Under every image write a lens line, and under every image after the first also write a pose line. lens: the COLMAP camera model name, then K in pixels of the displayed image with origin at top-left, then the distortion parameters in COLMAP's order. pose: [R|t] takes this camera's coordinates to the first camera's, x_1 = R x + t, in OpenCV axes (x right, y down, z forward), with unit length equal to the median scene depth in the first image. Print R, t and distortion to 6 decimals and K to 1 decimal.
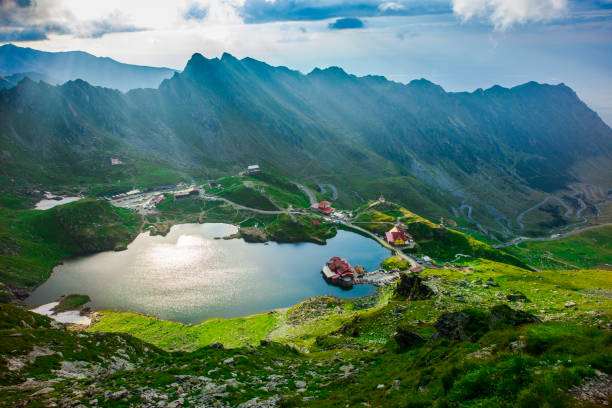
lens RADIAL K [[450.7, 0, 306.0], [0, 450.7, 204.0], [0, 0, 1]] dist [-0.042072, 0.068253]
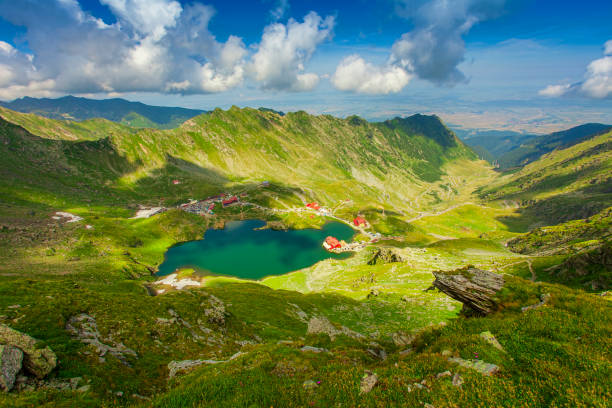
lens RADIAL K [[299.0, 0, 306.0], [0, 299.0, 204.0], [0, 0, 1]] dist [-0.076607, 0.036448]
pose [[0.992889, -0.056044, 0.105024, -0.105471], [0.051587, 0.997668, 0.044688, -0.051044], [-0.107283, -0.038952, 0.993465, -0.119747]]
